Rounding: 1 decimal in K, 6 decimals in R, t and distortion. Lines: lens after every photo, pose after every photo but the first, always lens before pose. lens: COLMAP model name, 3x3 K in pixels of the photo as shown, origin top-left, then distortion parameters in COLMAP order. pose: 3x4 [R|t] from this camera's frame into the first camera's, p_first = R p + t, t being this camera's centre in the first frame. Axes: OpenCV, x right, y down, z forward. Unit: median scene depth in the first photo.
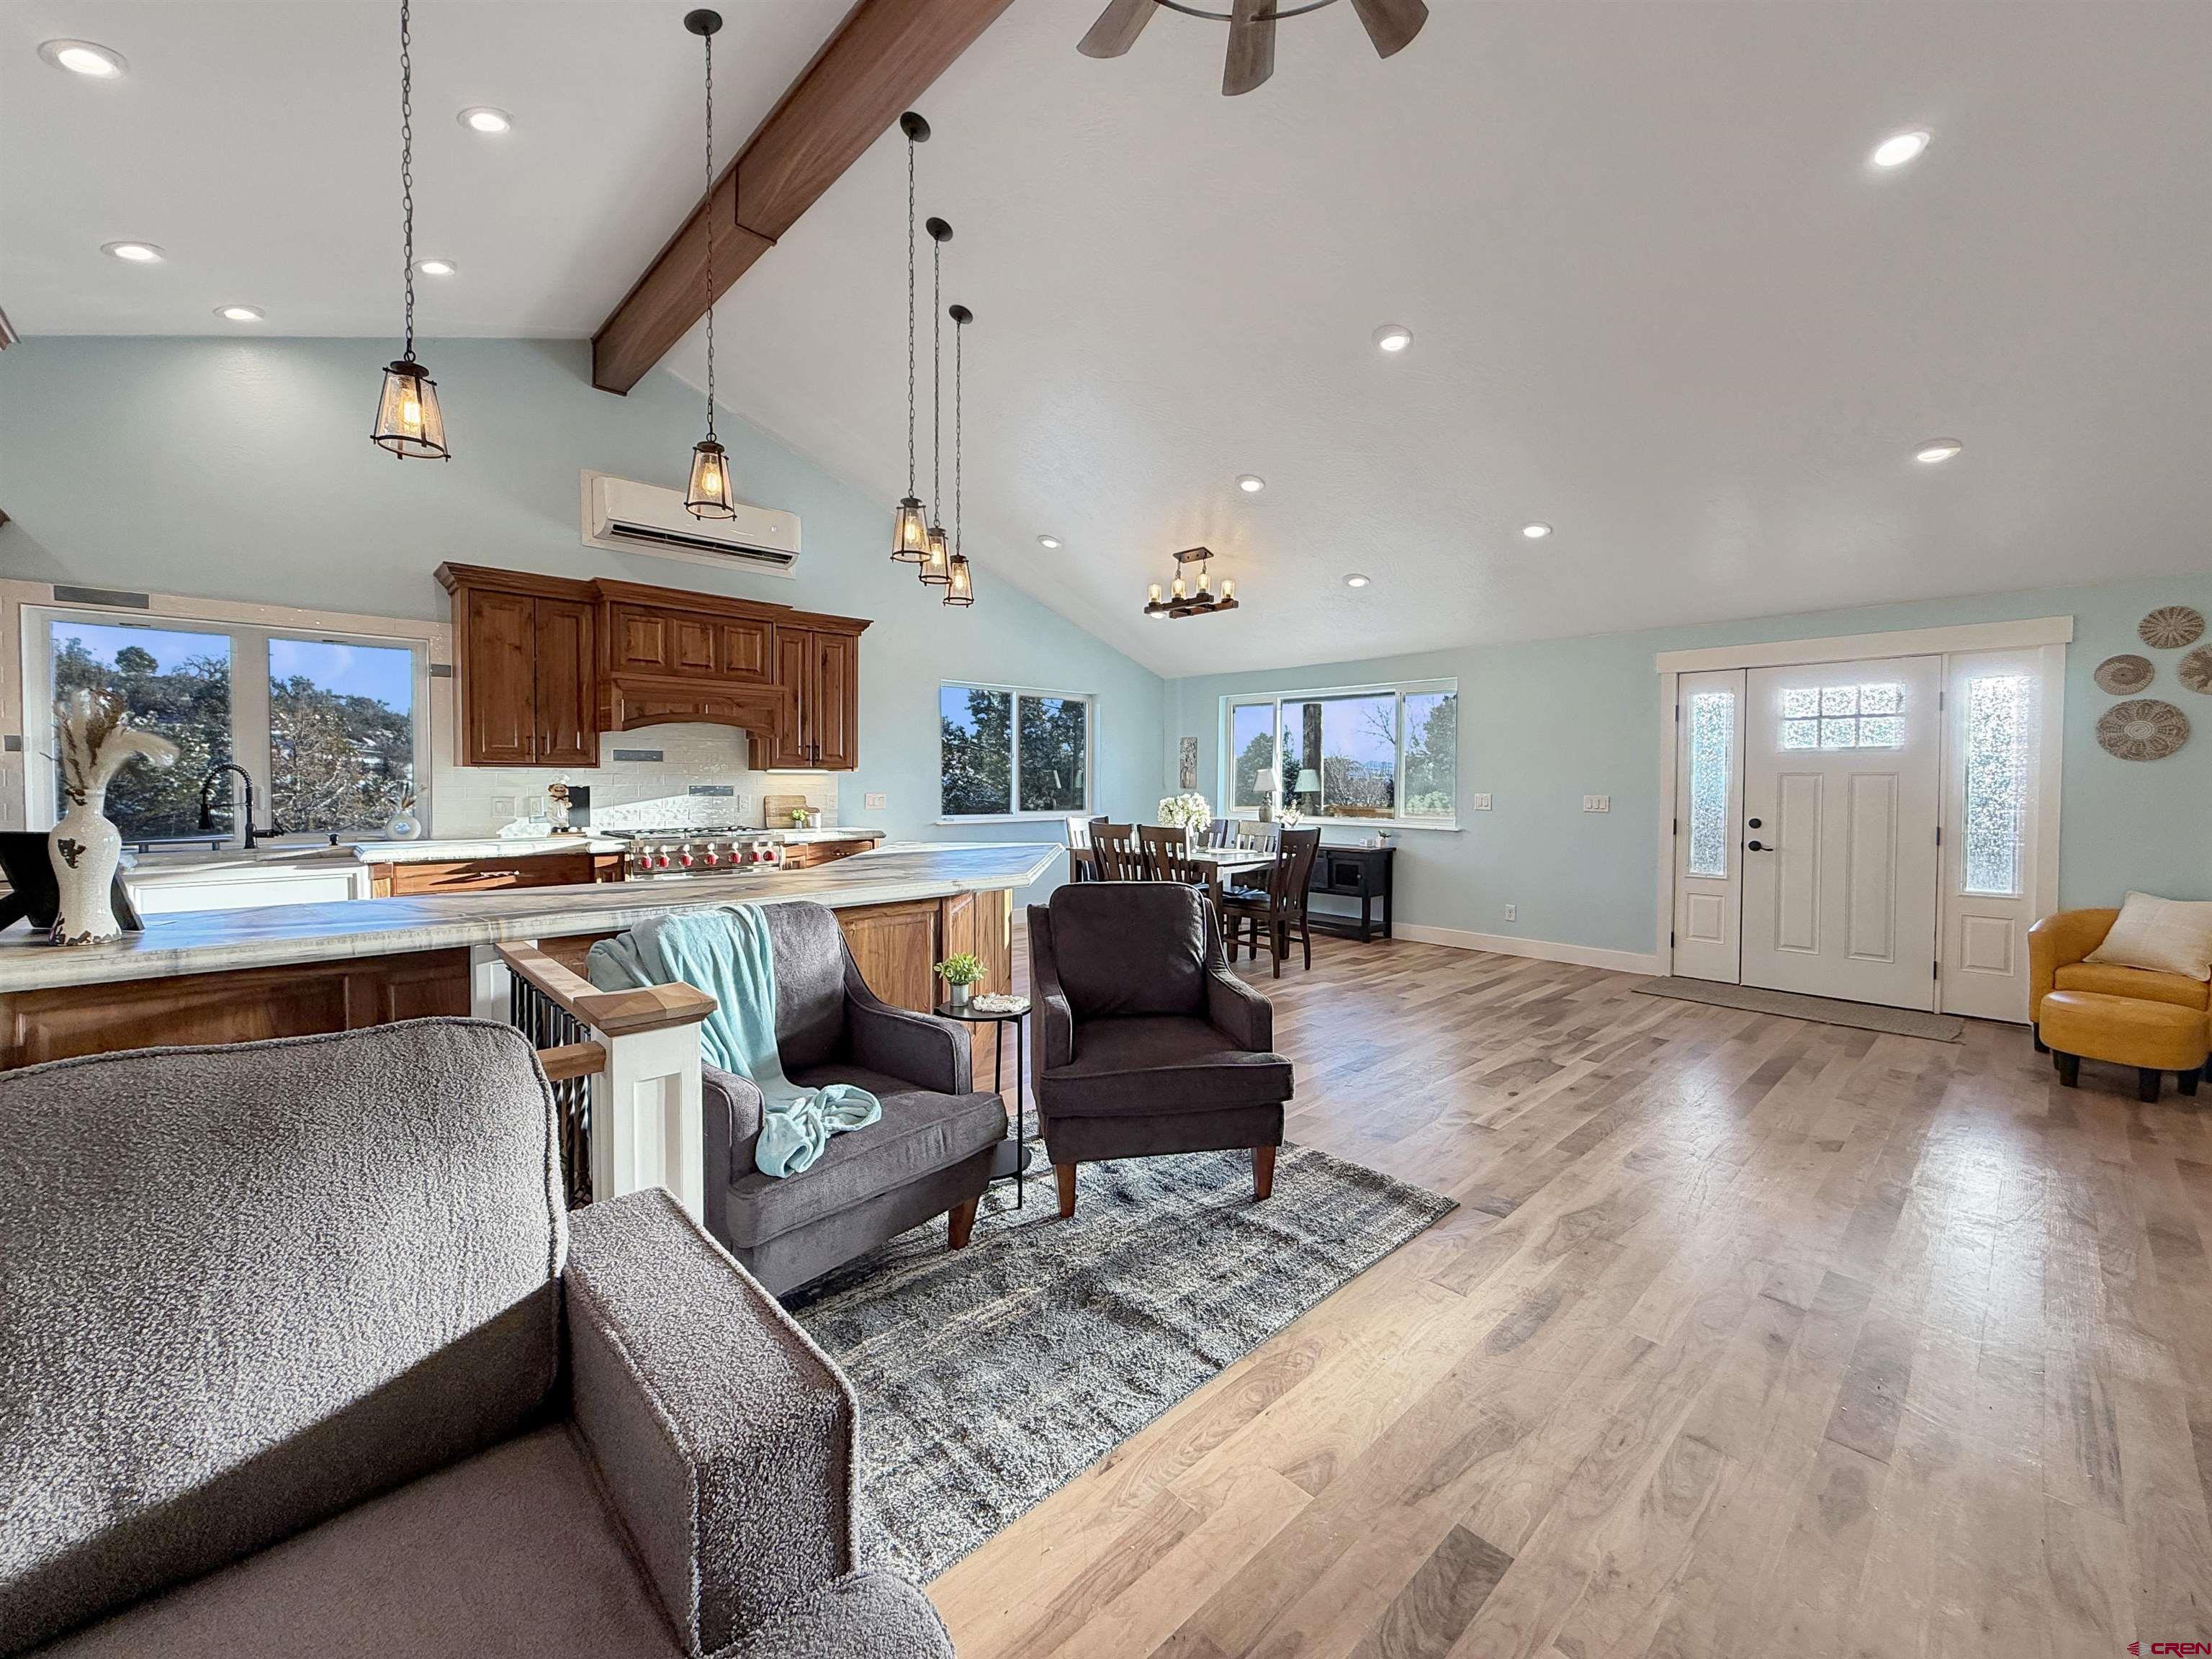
lens RADIAL K [[894.6, 0, 1111.7], [0, 894.6, 806.7], [0, 0, 1]] dist [-0.001378, -0.000472]
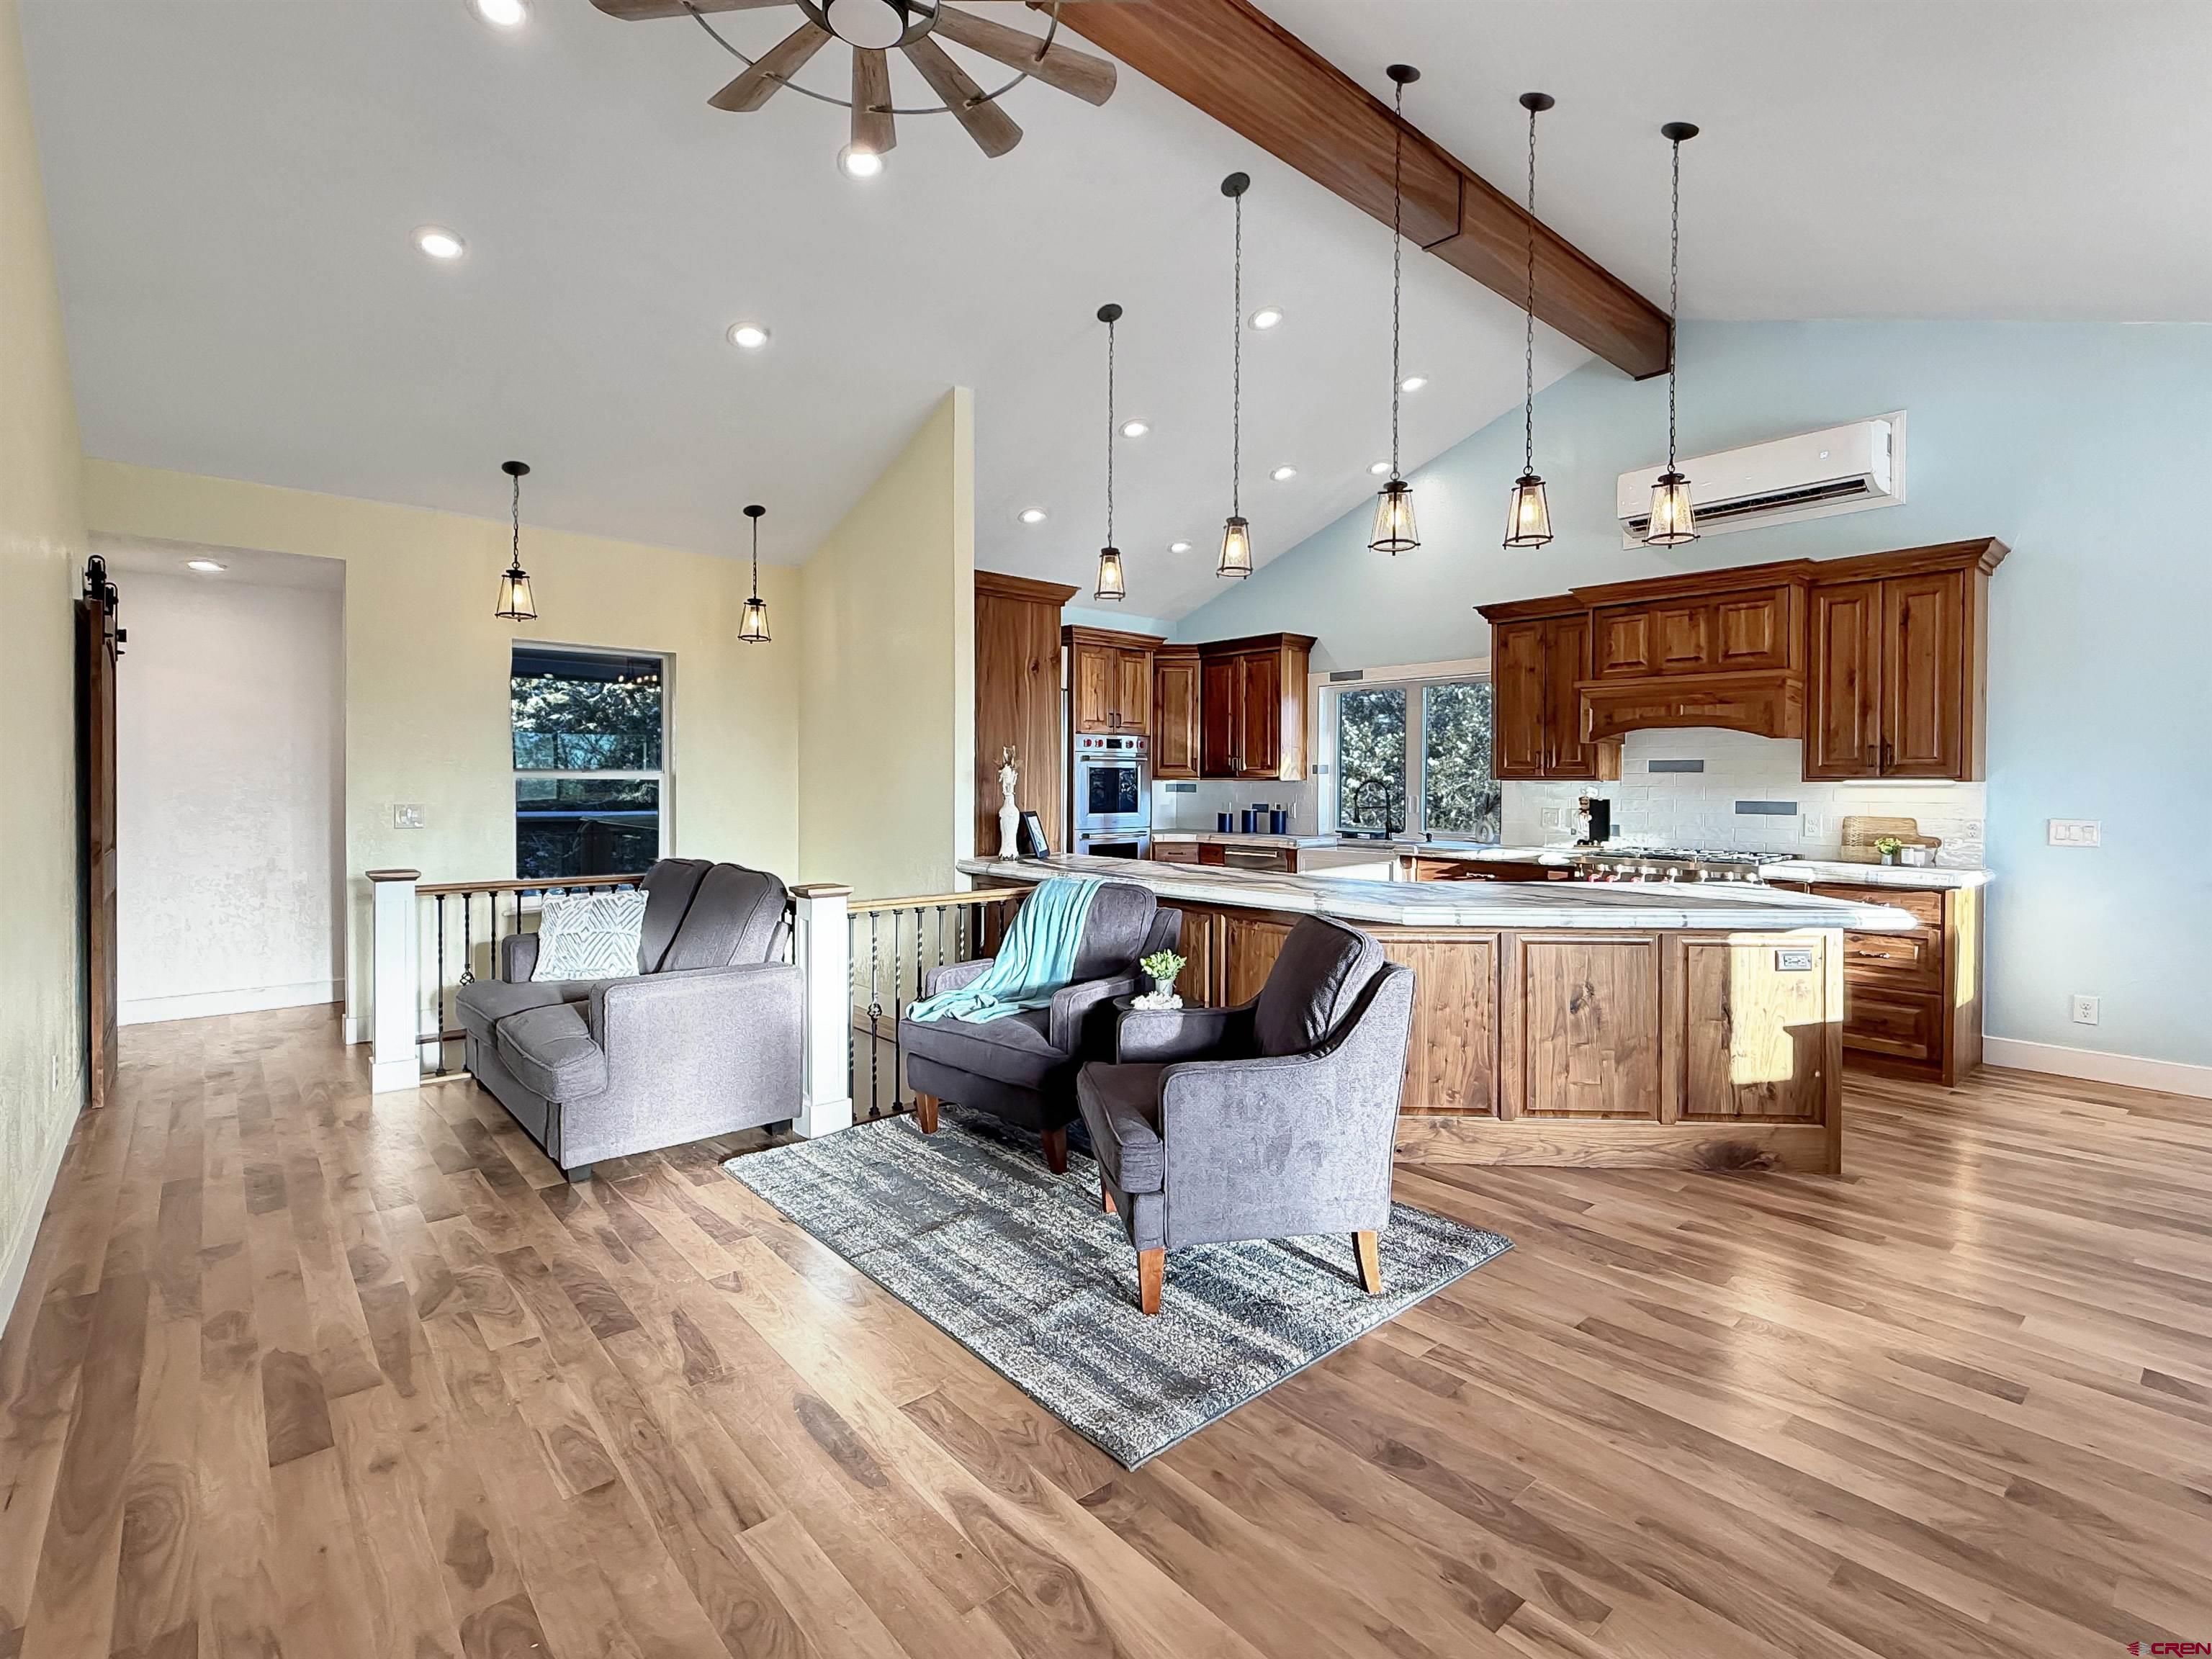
lens RADIAL K [[1036.5, 0, 1114.4], [0, 1036.5, 813.8], [0, 0, 1]] dist [-0.001487, 0.000700]
pose [[-0.036969, 0.024347, -0.999020, 0.583445], [-0.035268, 0.999049, 0.025653, -0.017744], [0.998694, 0.036182, -0.036075, 0.527619]]
